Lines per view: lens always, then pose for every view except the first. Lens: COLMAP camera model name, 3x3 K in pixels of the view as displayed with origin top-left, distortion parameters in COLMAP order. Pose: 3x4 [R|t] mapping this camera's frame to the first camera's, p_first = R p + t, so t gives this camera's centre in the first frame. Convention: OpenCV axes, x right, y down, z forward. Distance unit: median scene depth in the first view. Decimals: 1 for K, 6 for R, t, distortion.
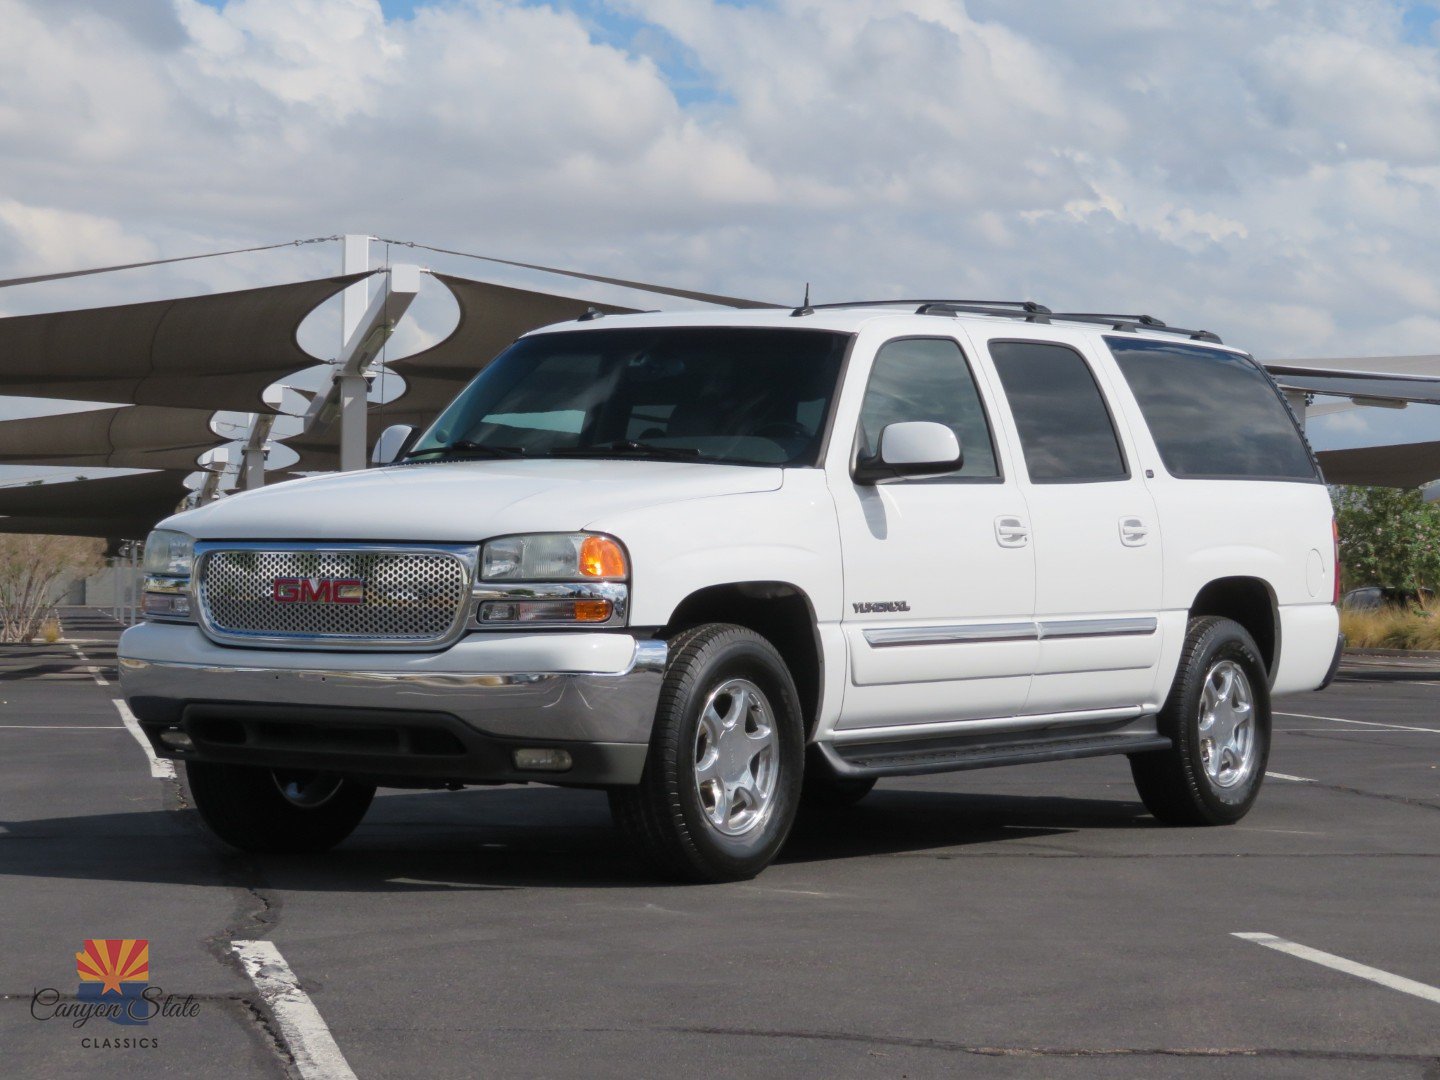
lens RADIAL K [[3857.7, 0, 720.0], [0, 3857.7, 540.0], [0, 0, 1]] dist [-0.027089, 0.526876]
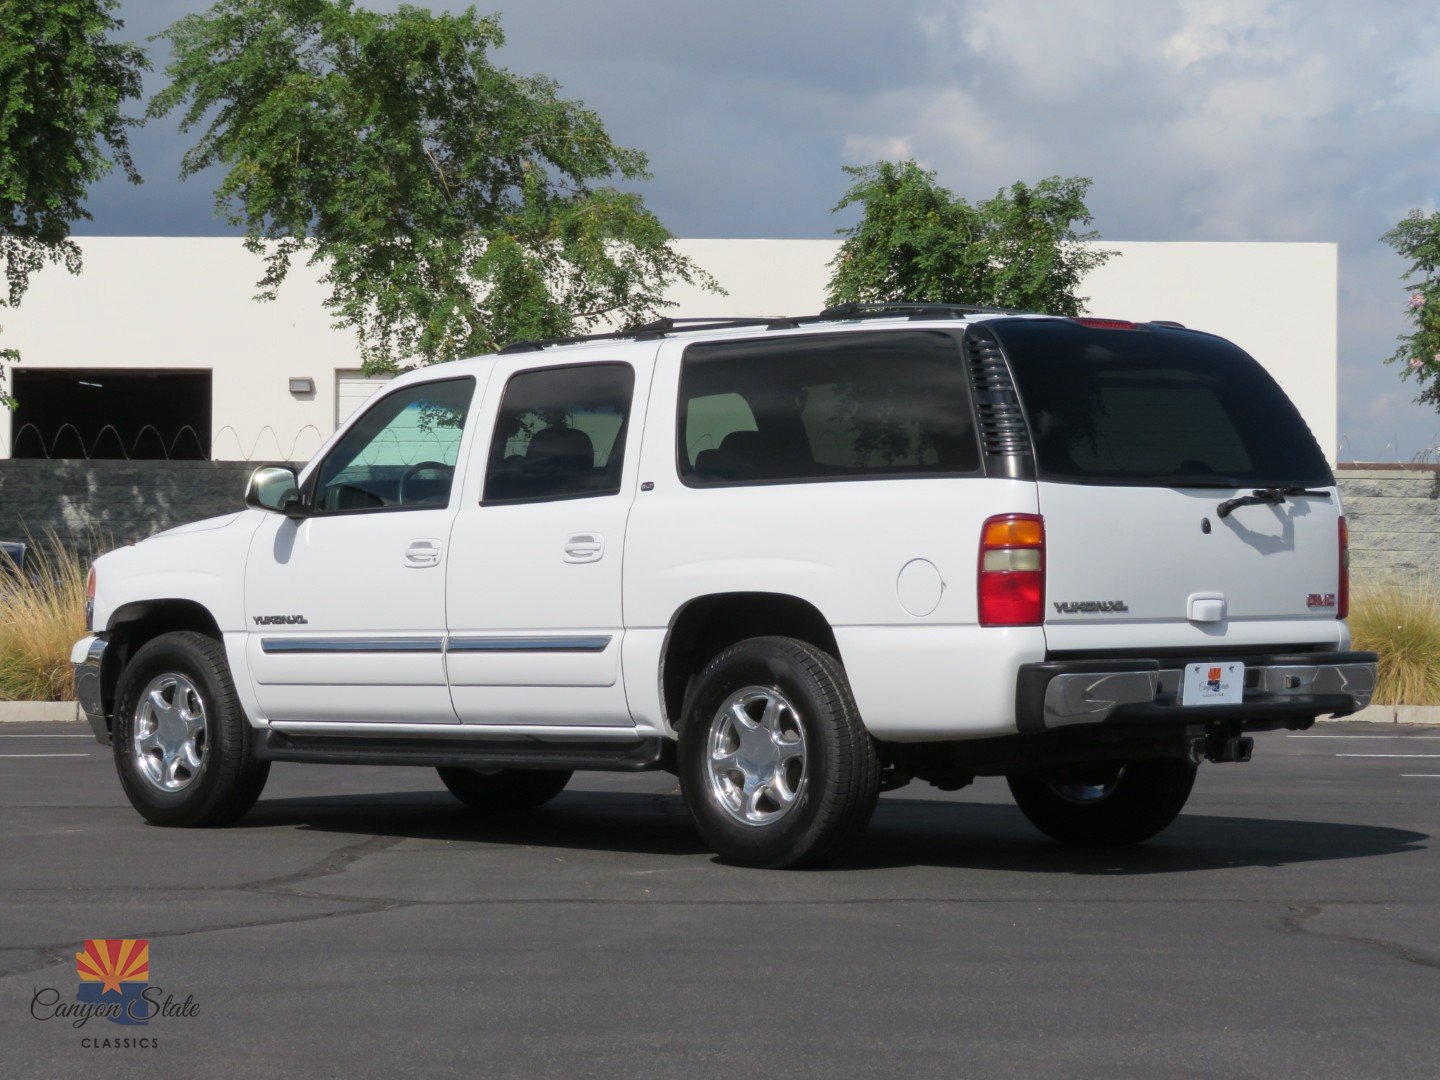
lens RADIAL K [[3857.7, 0, 720.0], [0, 3857.7, 540.0], [0, 0, 1]] dist [-0.027089, 0.526876]
pose [[-0.211434, -0.024415, -0.977087, 1.194721], [0.002957, 0.999667, -0.025619, 0.023654], [0.977388, -0.008306, -0.211291, 1.388463]]
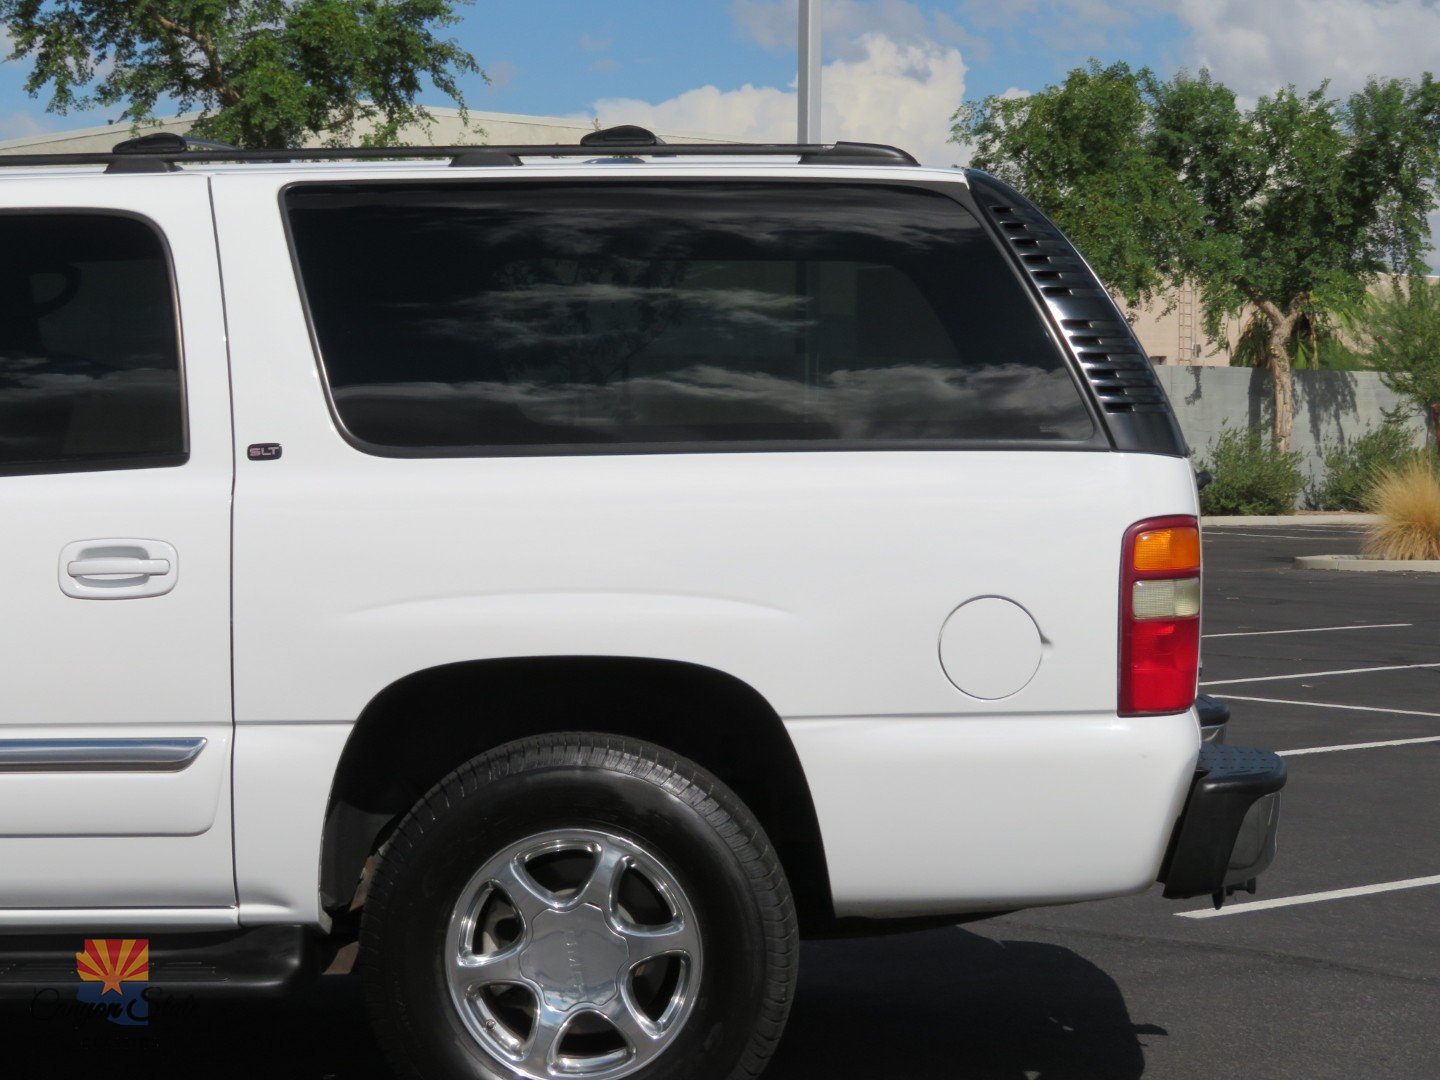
lens RADIAL K [[3186.0, 0, 716.4], [0, 3186.0, 502.8], [0, 0, 1]] dist [0.024687, -0.400295]
pose [[0.499835, 0.012031, -0.866037, 0.574922], [0.012412, 0.999701, 0.021051, -0.021339], [0.866032, -0.021271, 0.499536, 0.956057]]
